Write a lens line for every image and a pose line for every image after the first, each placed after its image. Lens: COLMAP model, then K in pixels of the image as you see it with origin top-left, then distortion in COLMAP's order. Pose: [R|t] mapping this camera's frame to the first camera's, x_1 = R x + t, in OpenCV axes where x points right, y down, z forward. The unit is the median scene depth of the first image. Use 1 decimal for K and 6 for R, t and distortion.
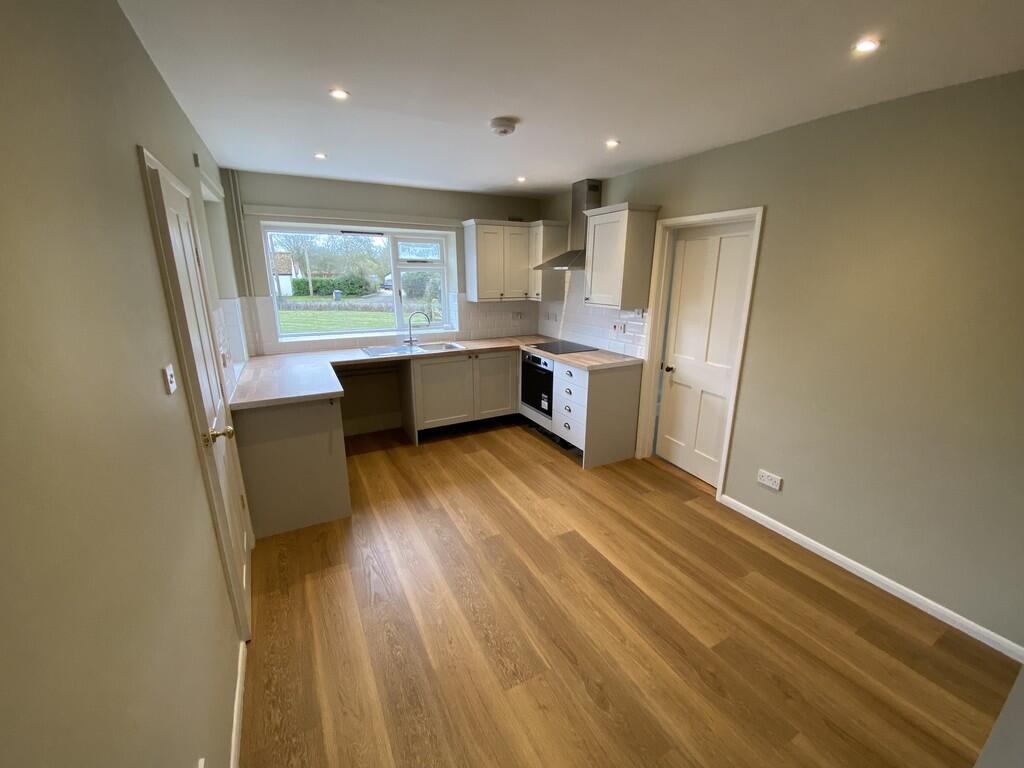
lens RADIAL K [[413.7, 0, 511.4], [0, 413.7, 386.7], [0, 0, 1]] dist [-0.021058, -0.000771]
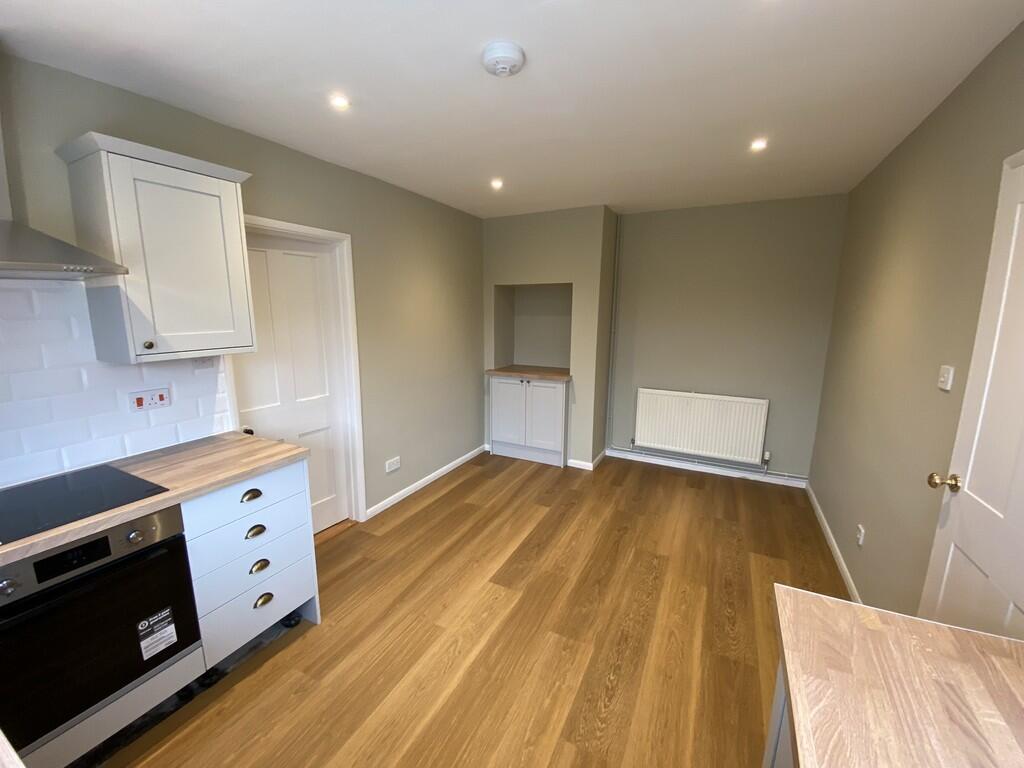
lens RADIAL K [[413.7, 0, 508.8], [0, 413.7, 380.0], [0, 0, 1]] dist [-0.021058, -0.000771]
pose [[-0.579335, -0.137496, 0.803409, -0.539566], [0.218902, 0.923212, 0.315850, -0.327555], [-0.785145, 0.358851, -0.504751, 1.319934]]
